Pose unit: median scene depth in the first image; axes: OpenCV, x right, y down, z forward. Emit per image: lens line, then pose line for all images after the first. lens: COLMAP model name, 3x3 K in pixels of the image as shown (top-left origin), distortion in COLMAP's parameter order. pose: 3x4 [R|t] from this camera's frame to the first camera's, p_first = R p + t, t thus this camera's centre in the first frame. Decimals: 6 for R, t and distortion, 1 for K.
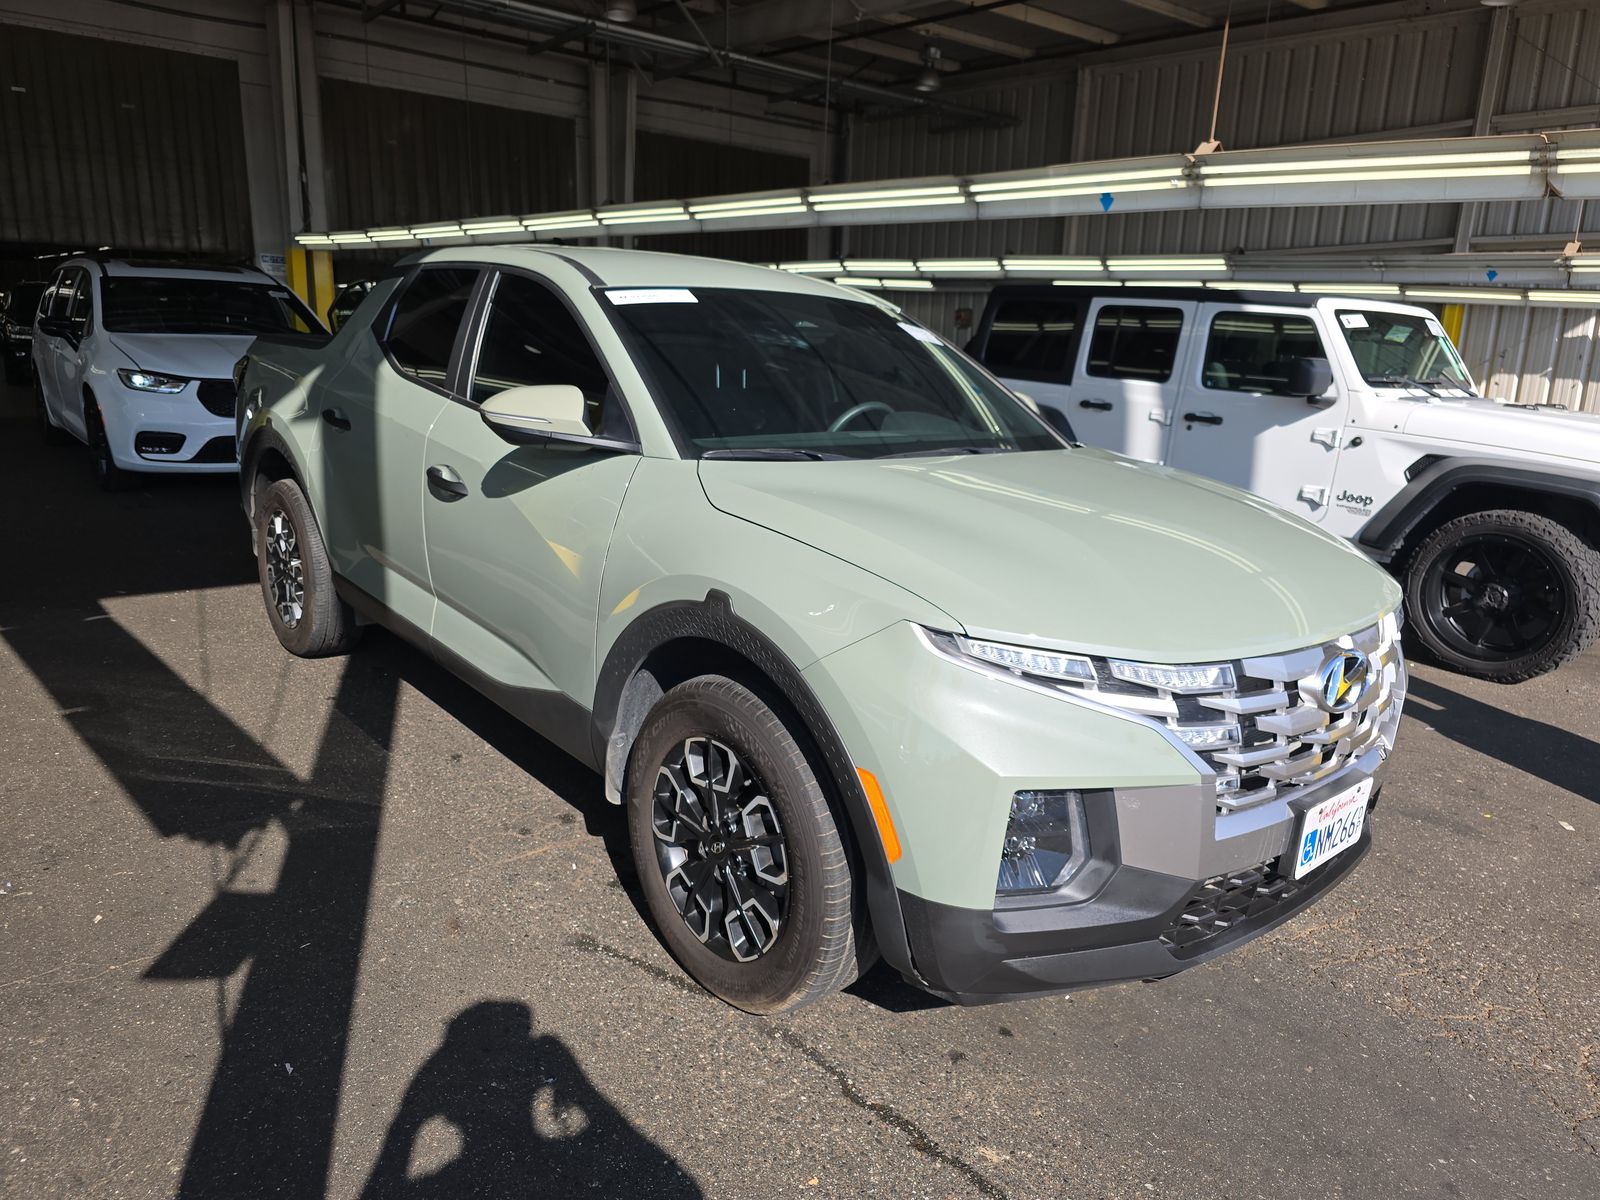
lens RADIAL K [[1079.4, 0, 793.8], [0, 1079.4, 596.2], [0, 0, 1]] dist [0.028638, -0.009881]
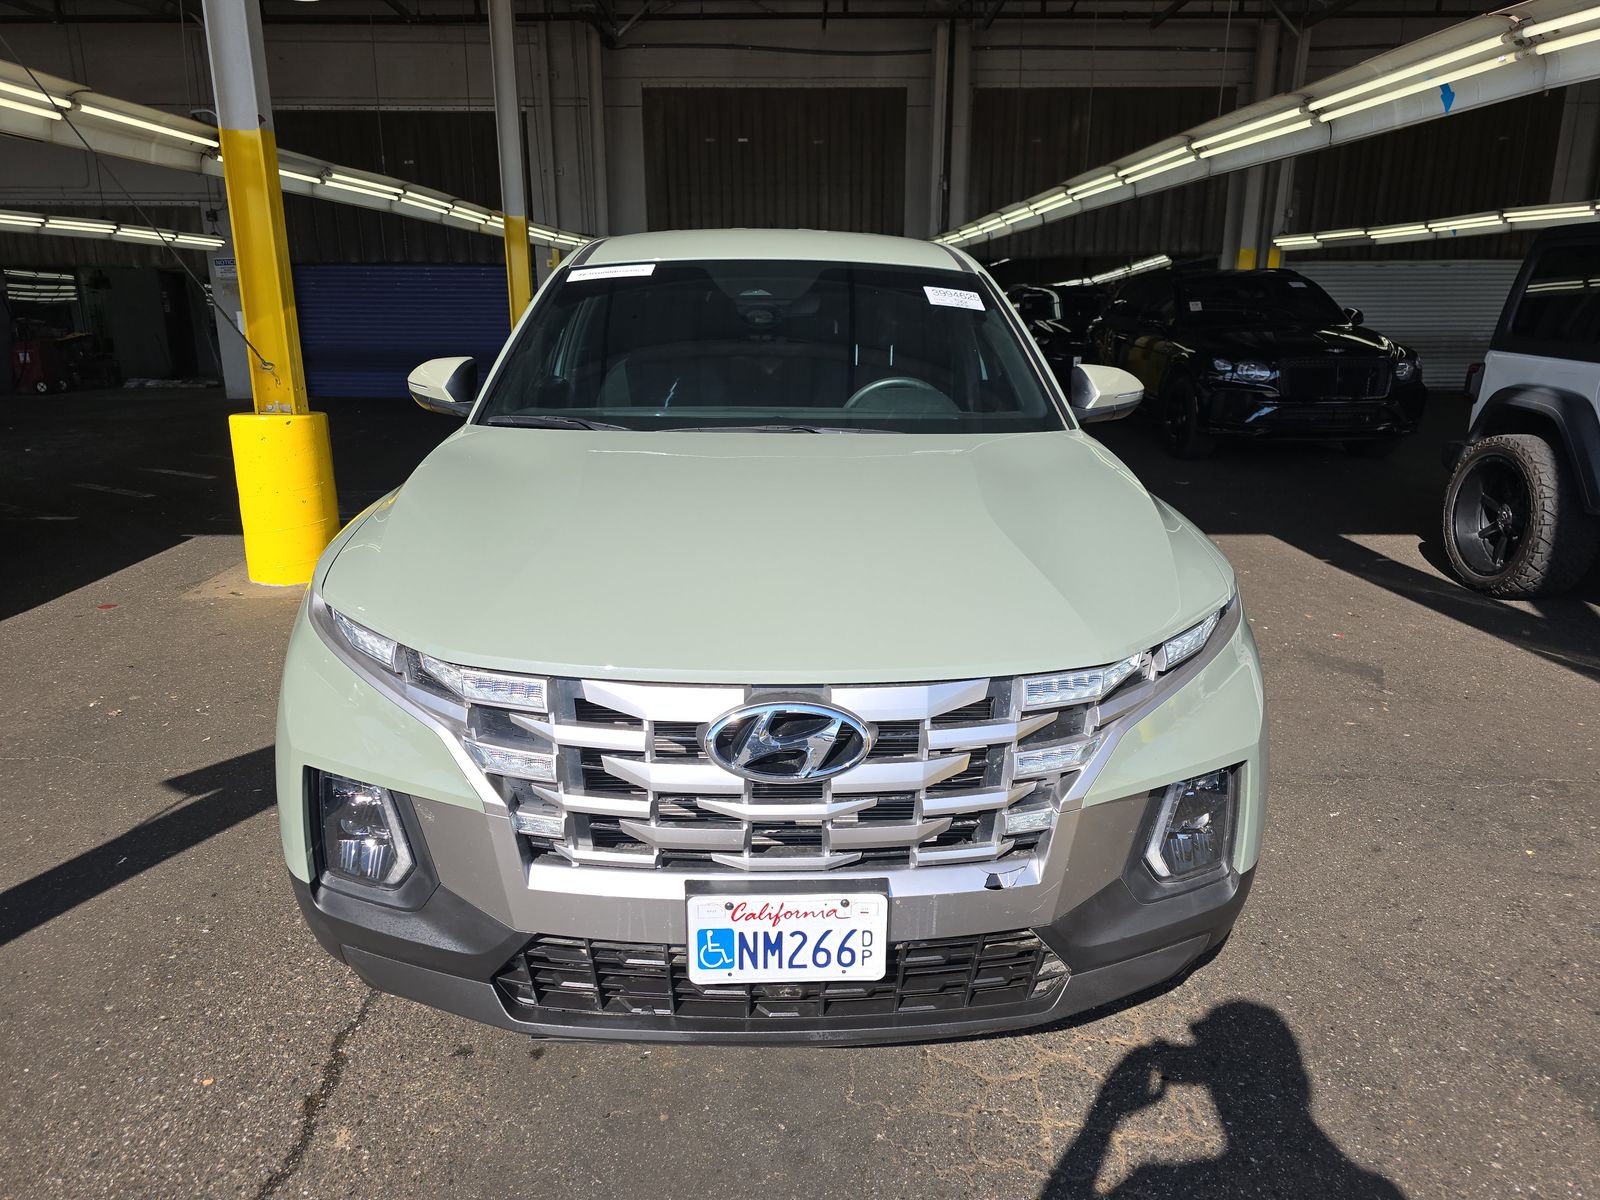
lens RADIAL K [[1079.4, 0, 792.6], [0, 1079.4, 598.8], [0, 0, 1]] dist [0.028638, -0.009881]
pose [[0.778190, 0.127831, -0.614882, 0.287759], [-0.124177, 0.991055, 0.048878, -0.016934], [0.615630, 0.038318, 0.787103, 0.129648]]
